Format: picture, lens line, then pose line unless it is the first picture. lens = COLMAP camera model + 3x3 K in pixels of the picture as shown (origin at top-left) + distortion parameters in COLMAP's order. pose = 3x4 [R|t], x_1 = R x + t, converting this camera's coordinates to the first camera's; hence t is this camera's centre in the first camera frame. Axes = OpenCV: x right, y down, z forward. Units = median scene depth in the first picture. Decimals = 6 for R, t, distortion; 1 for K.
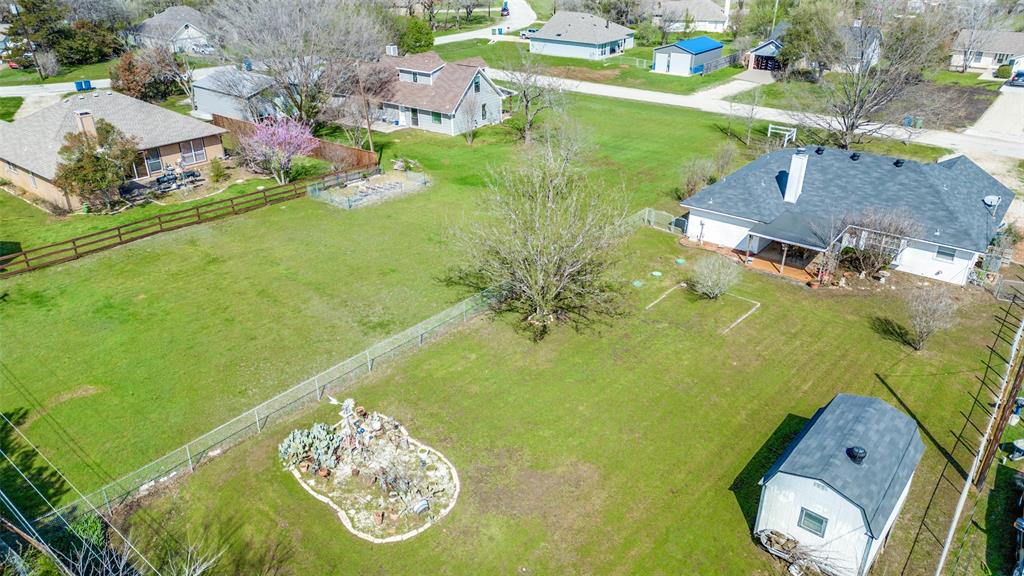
lens RADIAL K [[711.5, 0, 507.7], [0, 711.5, 291.6], [0, 0, 1]] dist [0.103760, -0.106660]
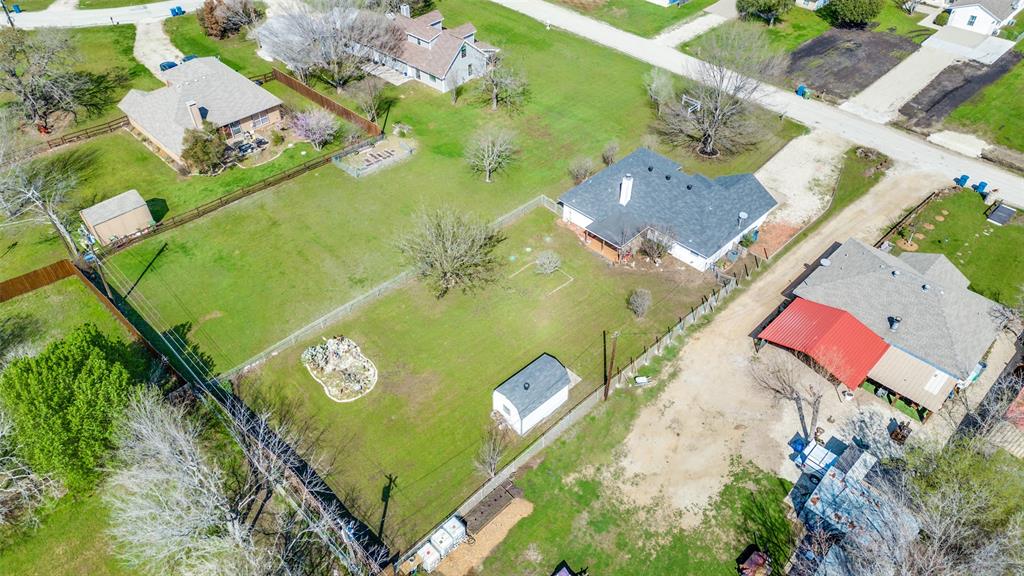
lens RADIAL K [[711.5, 0, 507.7], [0, 711.5, 291.6], [0, 0, 1]] dist [0.103760, -0.106660]
pose [[0.993454, 0.078215, -0.083257, 0.312897], [-0.052766, 0.960618, 0.272816, -0.392229], [0.101316, -0.266637, 0.958457, -0.656099]]
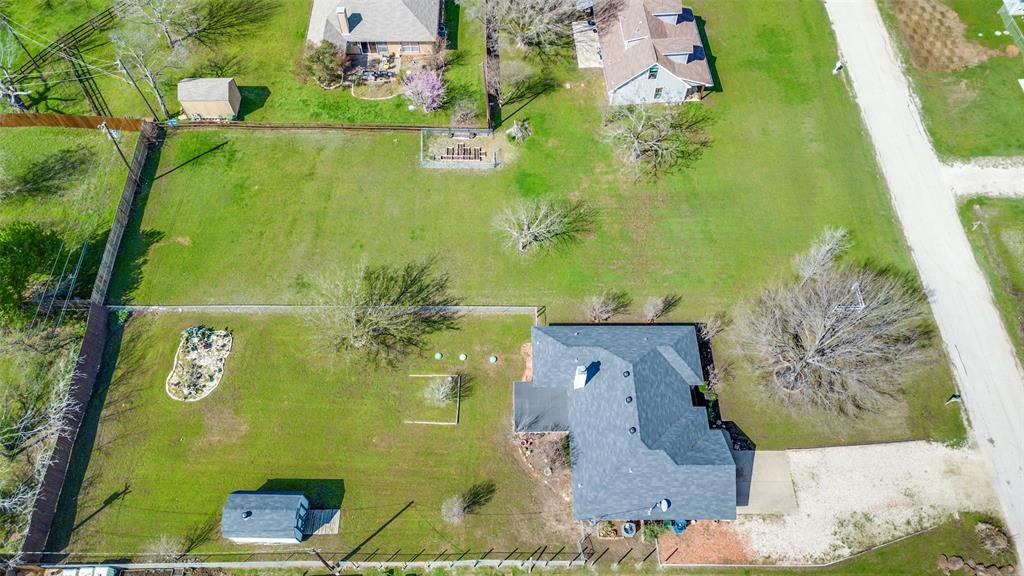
lens RADIAL K [[711.5, 0, 507.7], [0, 711.5, 291.6], [0, 0, 1]] dist [0.103760, -0.106660]
pose [[0.627129, 0.670458, -0.396479, 0.787996], [-0.347547, 0.696393, 0.627892, -1.122895], [0.697080, -0.255974, 0.669744, 0.089415]]
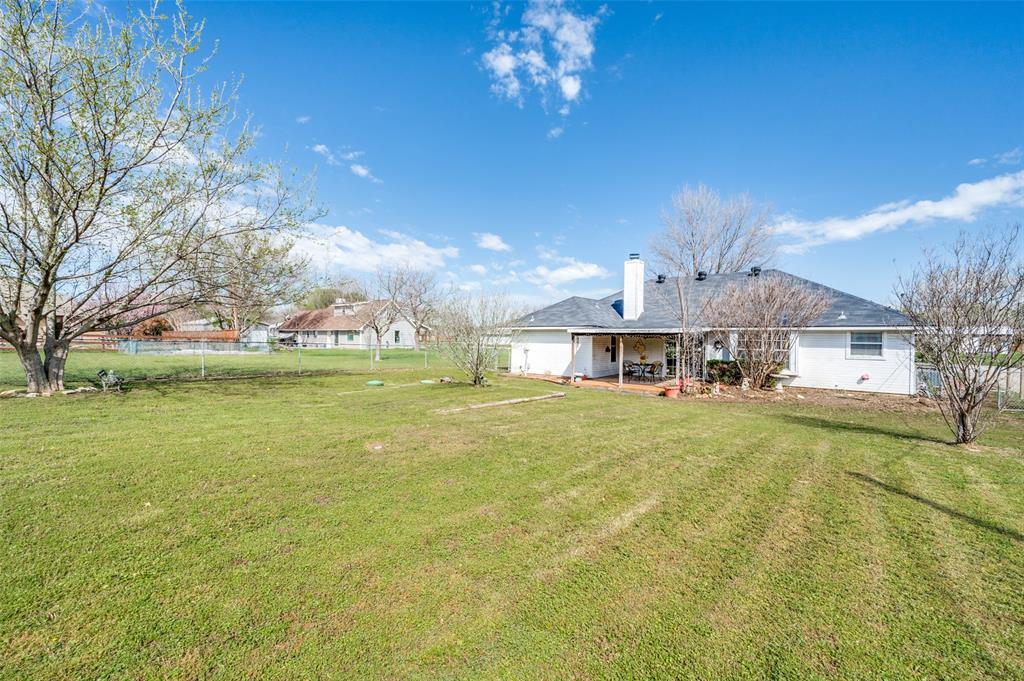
lens RADIAL K [[410.9, 0, 512.0], [0, 410.9, 340.5], [0, 0, 1]] dist [0.001302, 0.000241]
pose [[0.999935, 0.011372, -0.000172, 0.285053], [-0.010293, 0.898398, -0.439062, 0.102098], [-0.004838, 0.439035, 0.898457, 0.659819]]
